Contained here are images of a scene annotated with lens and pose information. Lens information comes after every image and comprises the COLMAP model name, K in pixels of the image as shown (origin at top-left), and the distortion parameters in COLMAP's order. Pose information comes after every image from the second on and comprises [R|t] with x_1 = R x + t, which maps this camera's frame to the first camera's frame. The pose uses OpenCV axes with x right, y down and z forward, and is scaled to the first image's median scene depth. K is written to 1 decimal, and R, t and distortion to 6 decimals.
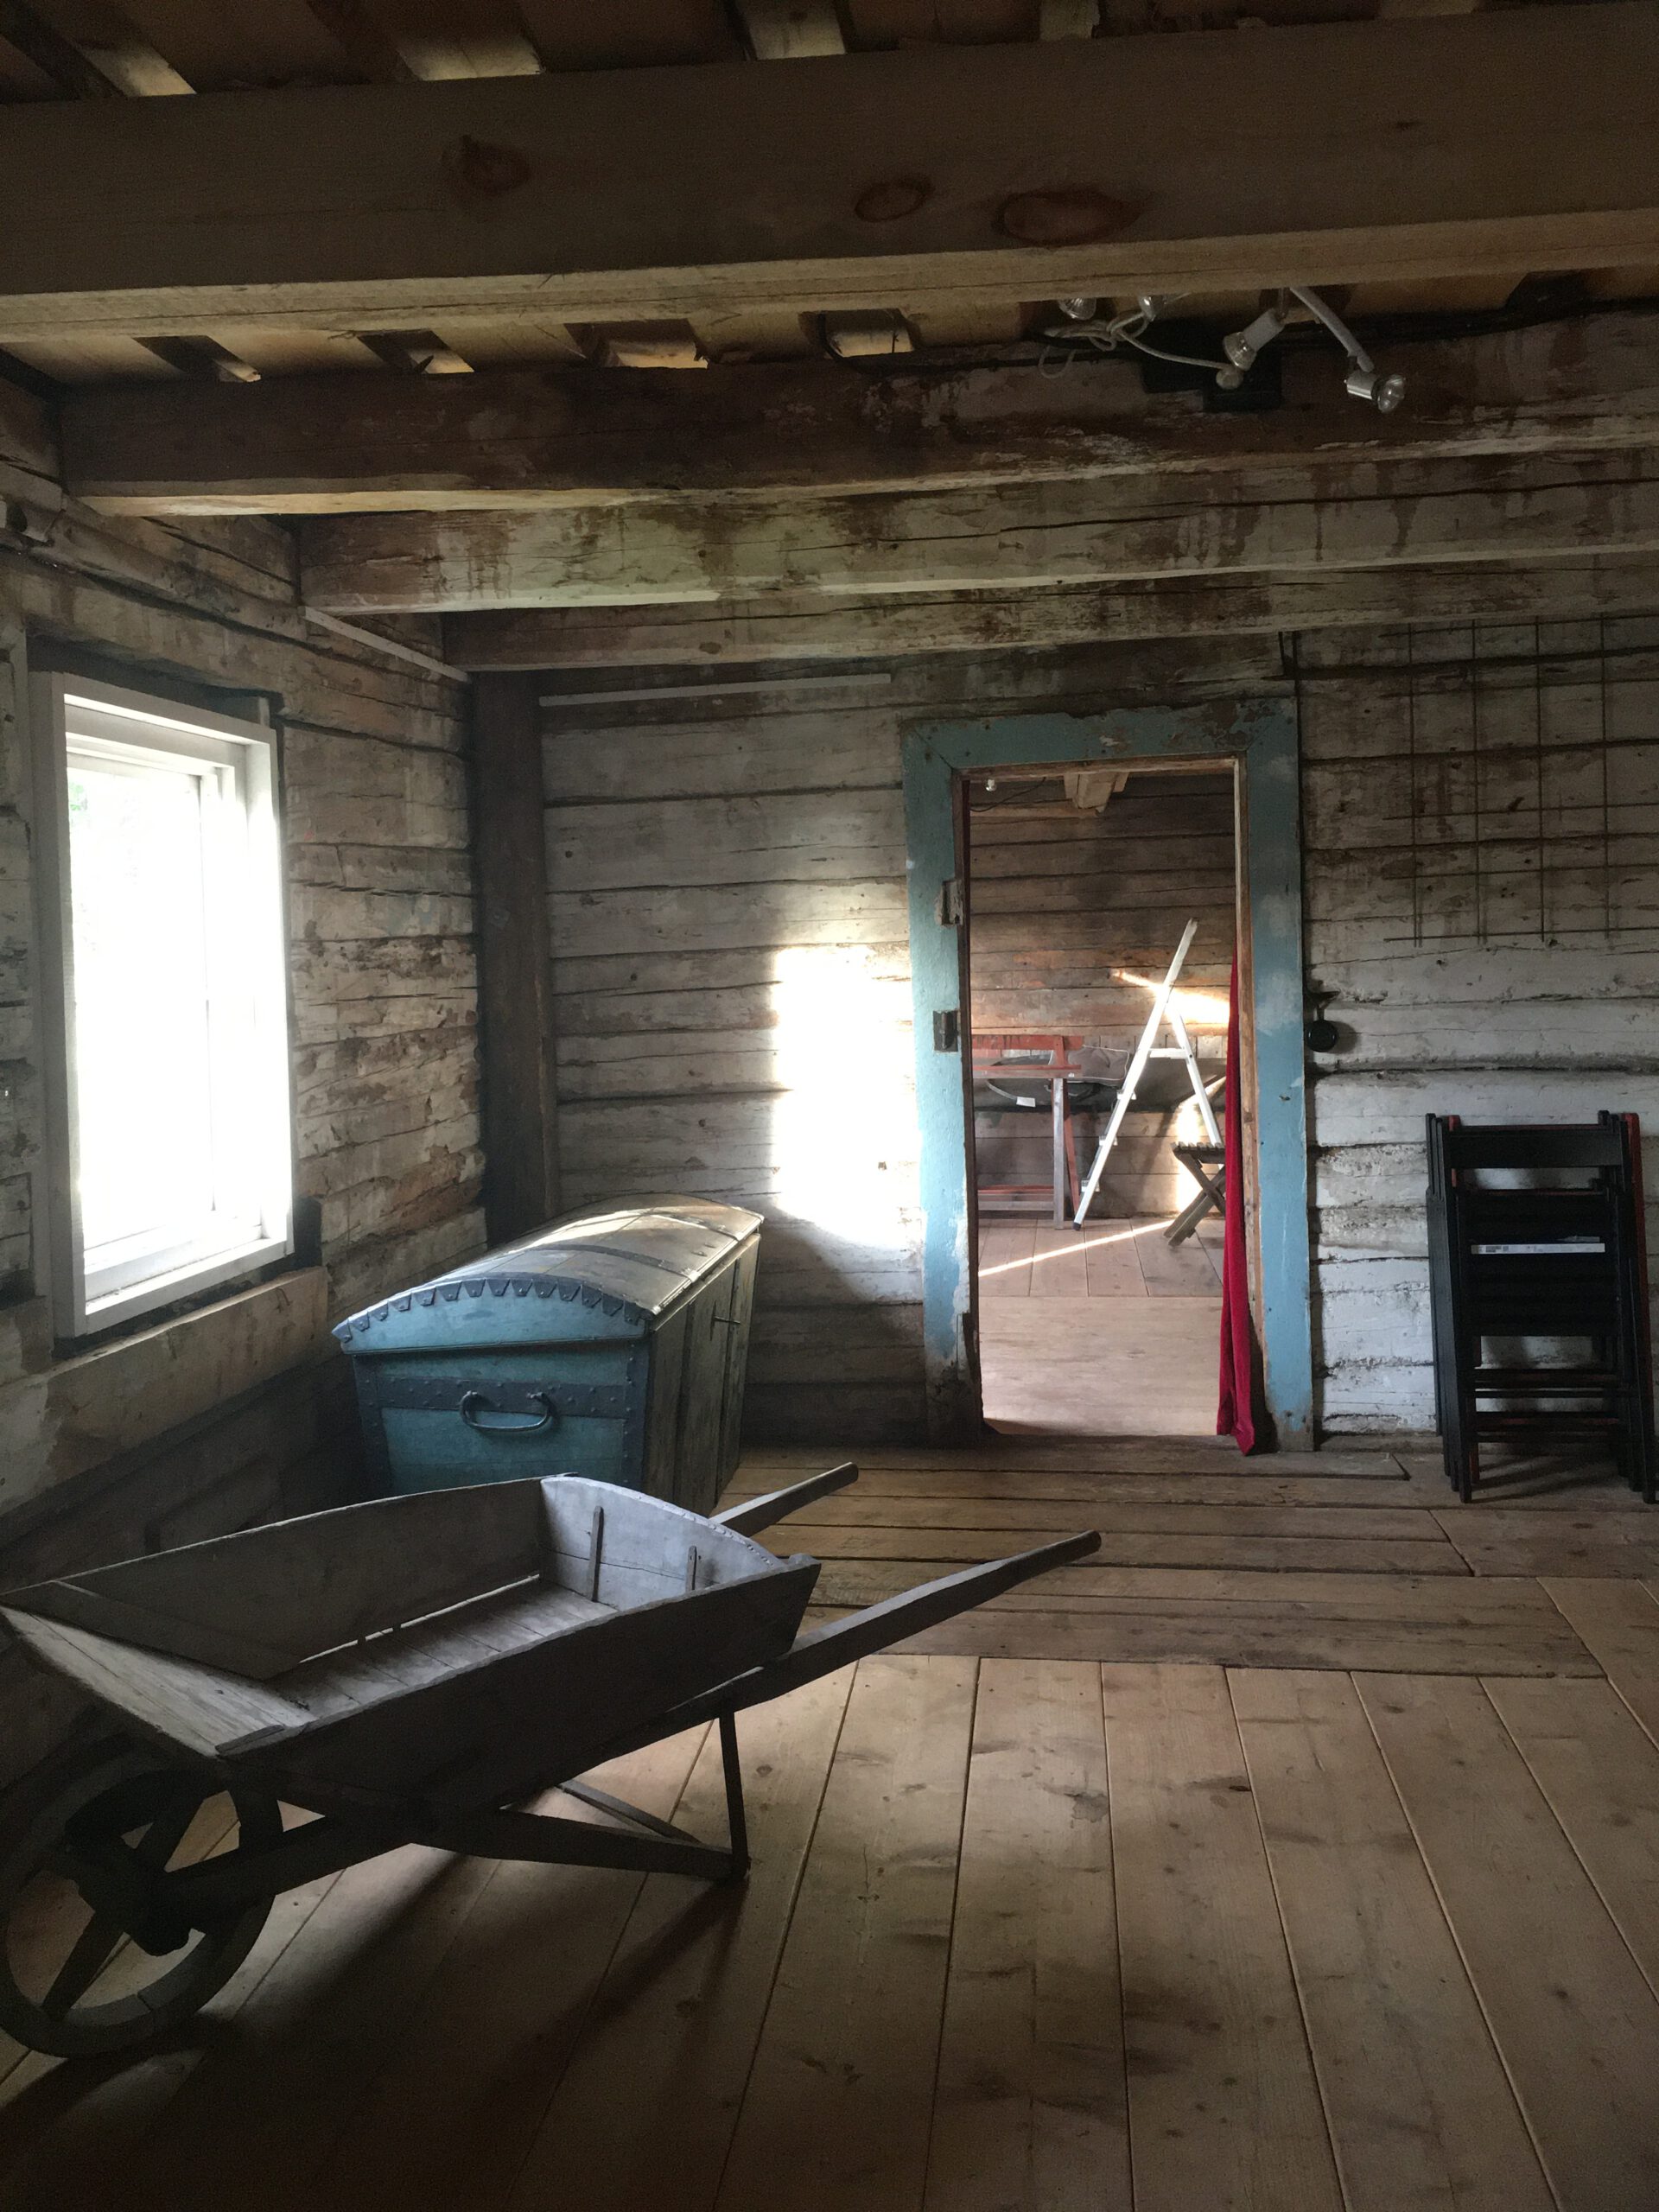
lens RADIAL K [[1928.8, 0, 829.4], [0, 1928.8, 1108.1], [0, 0, 1]] dist [0.053194, -0.066042]
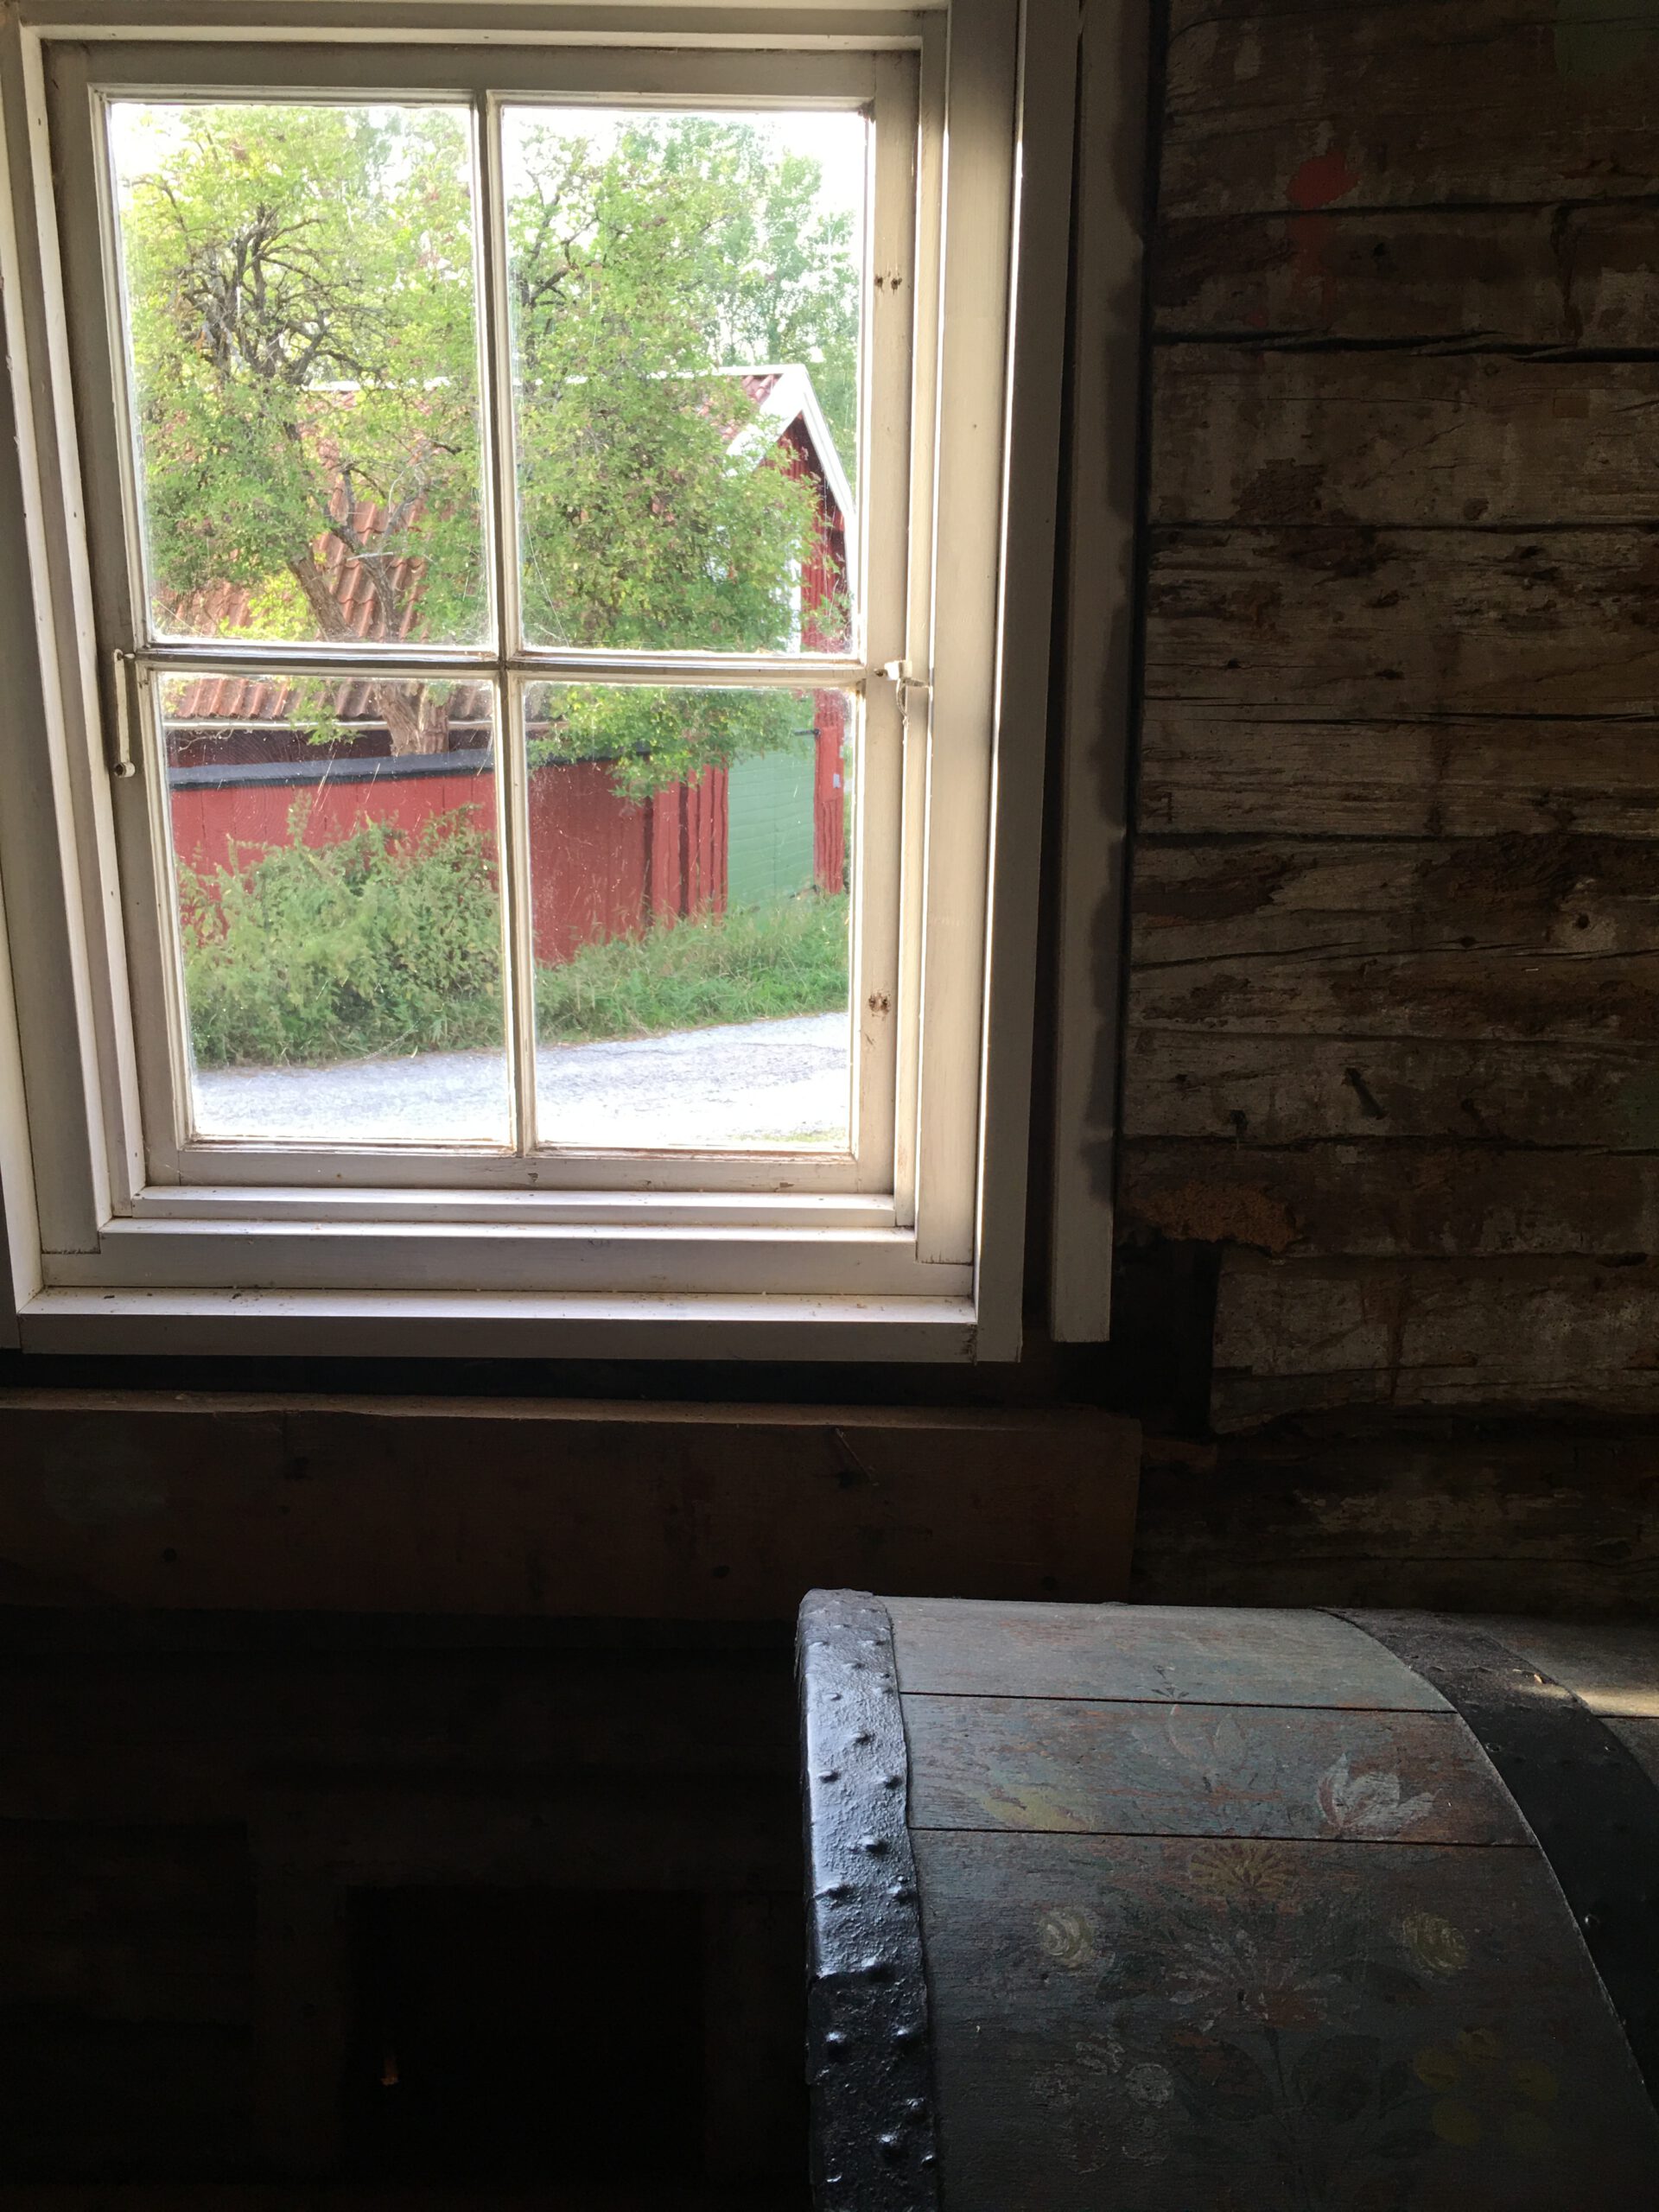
lens RADIAL K [[1928.8, 0, 838.4], [0, 1928.8, 1111.2], [0, 0, 1]] dist [0.053194, -0.066042]
pose [[0.124044, 0.249303, -0.960448, 0.066443], [-0.100566, 0.966099, 0.237781, -0.054327], [0.987168, 0.067093, 0.144910, 0.790012]]
